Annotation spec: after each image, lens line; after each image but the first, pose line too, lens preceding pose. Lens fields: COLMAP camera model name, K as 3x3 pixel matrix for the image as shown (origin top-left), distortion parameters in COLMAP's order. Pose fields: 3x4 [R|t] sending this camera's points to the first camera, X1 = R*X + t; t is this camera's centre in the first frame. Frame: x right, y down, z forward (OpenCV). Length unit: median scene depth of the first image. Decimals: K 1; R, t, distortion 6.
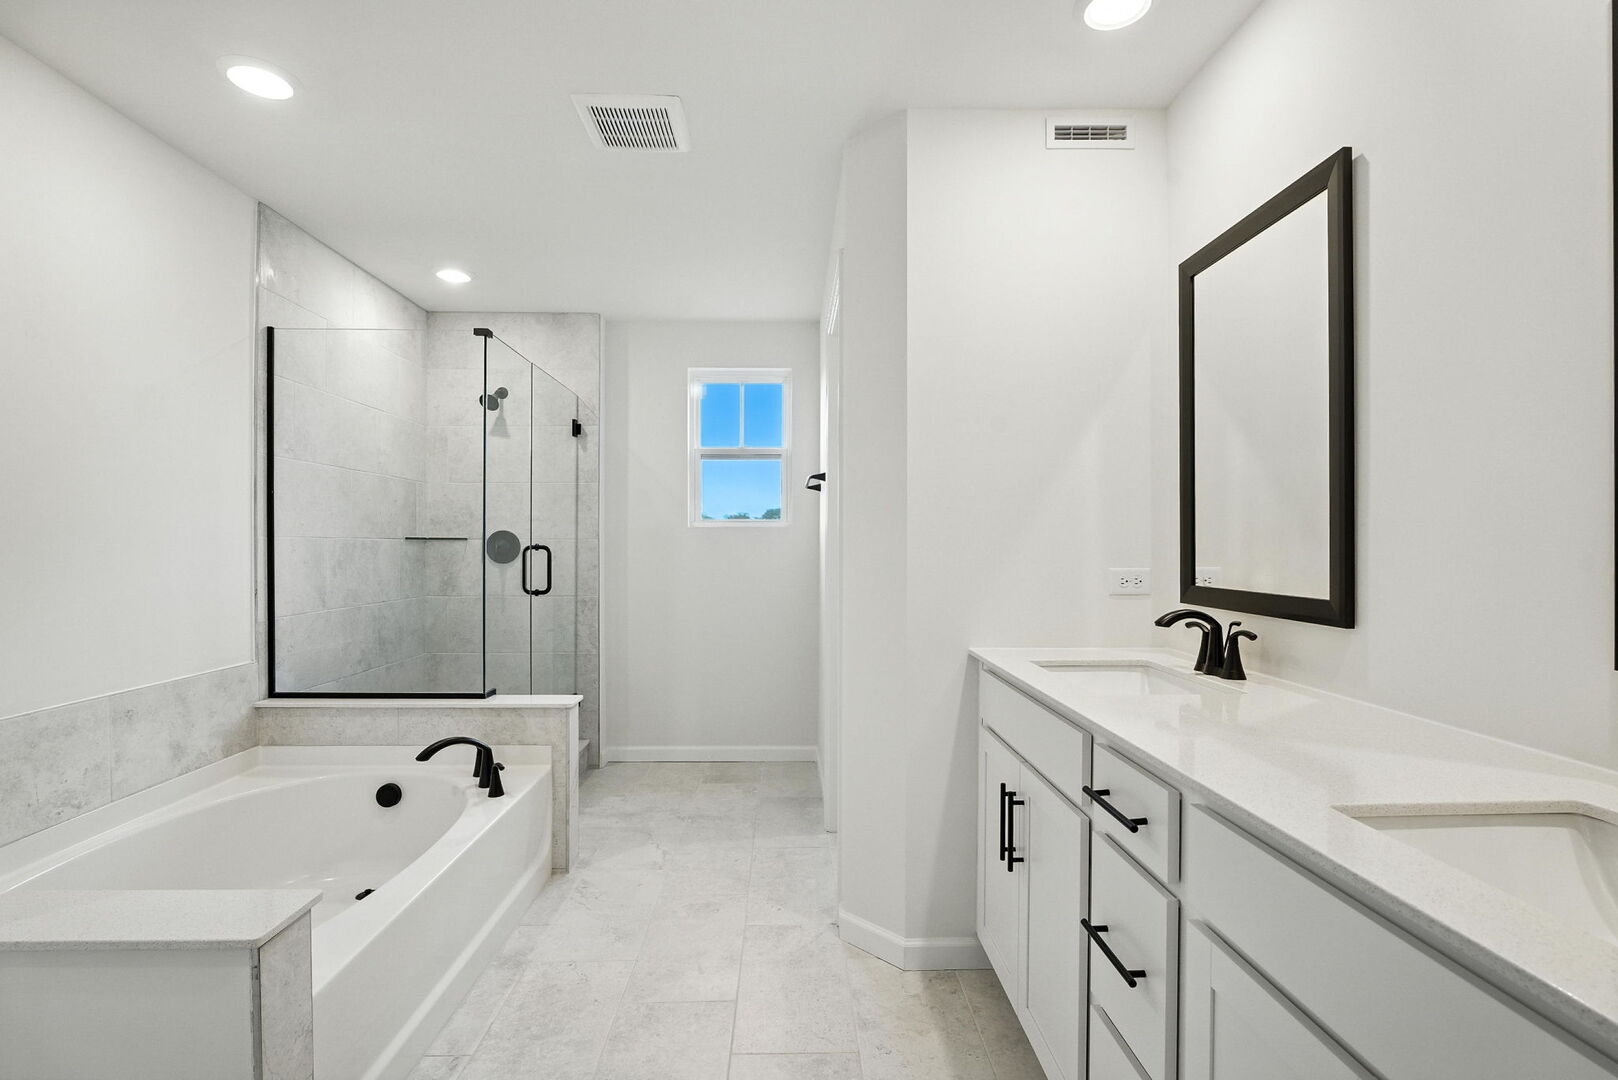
lens RADIAL K [[774.4, 0, 804.6], [0, 774.4, 537.3], [0, 0, 1]] dist [0.001264, 0.000129]
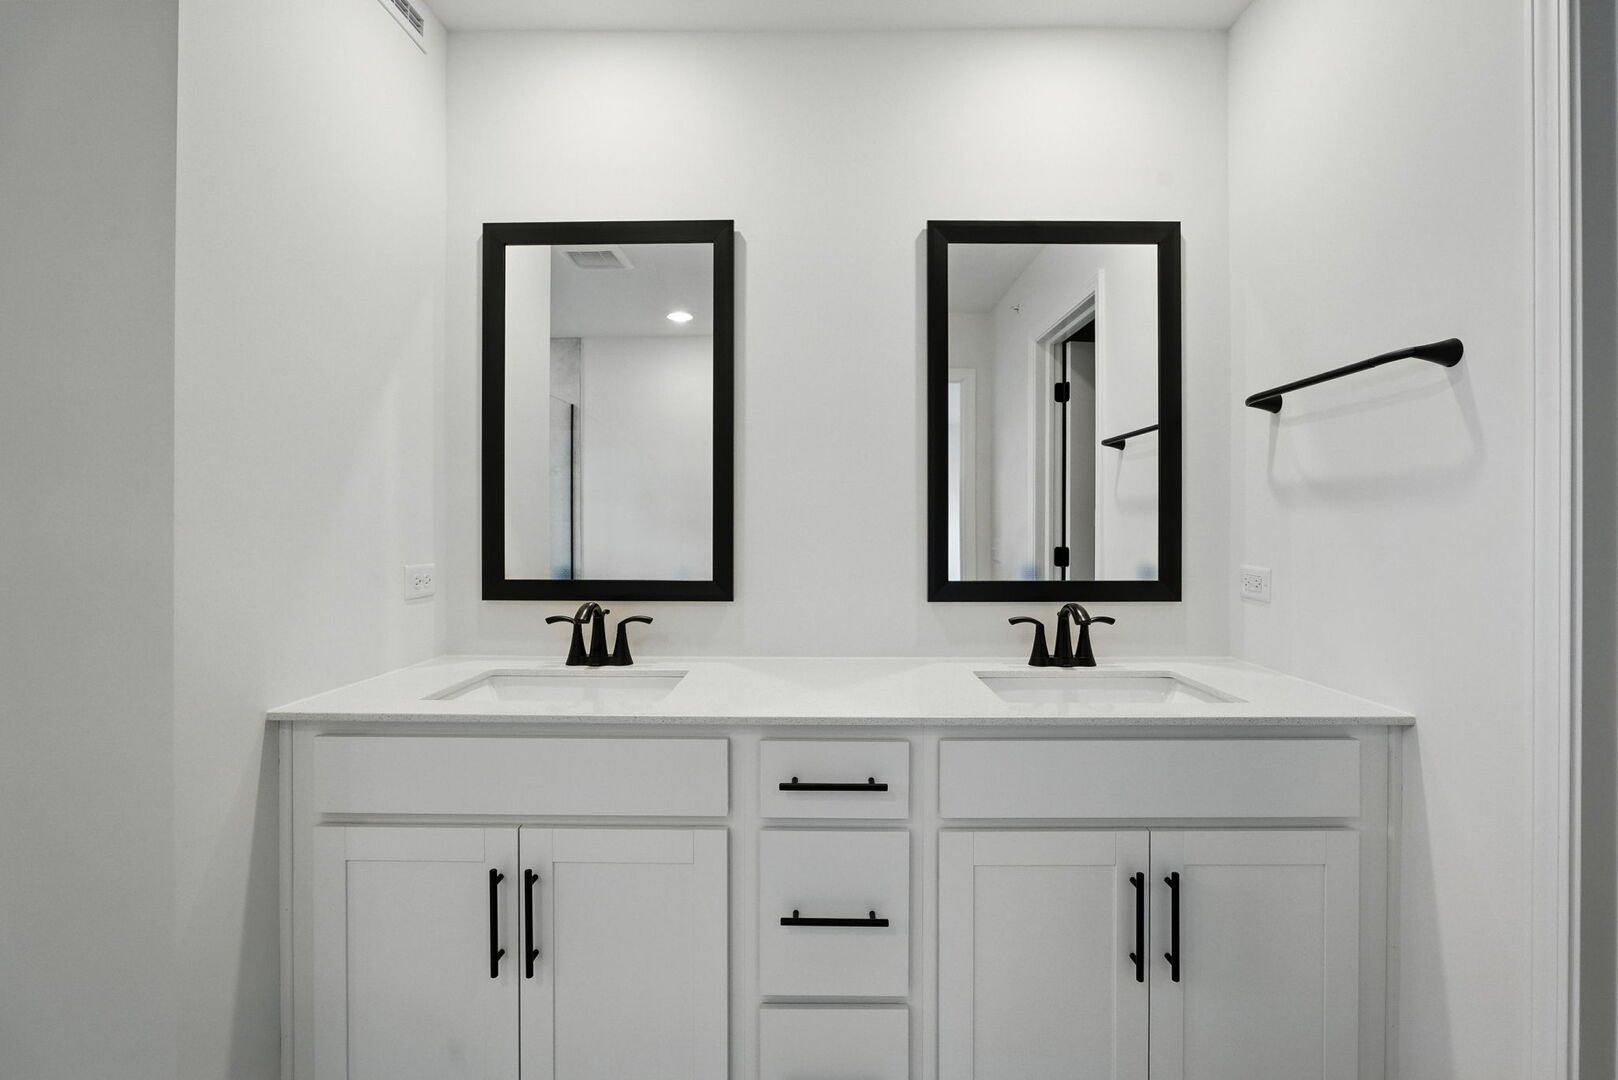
lens RADIAL K [[750.3, 0, 809.6], [0, 750.3, 526.9], [0, 0, 1]] dist [-0.001725, -0.000116]
pose [[0.049678, 0.006401, 0.998745, -0.455805], [-0.006205, 0.999962, -0.006100, 0.002768], [-0.998746, -0.005894, 0.049716, 0.724760]]
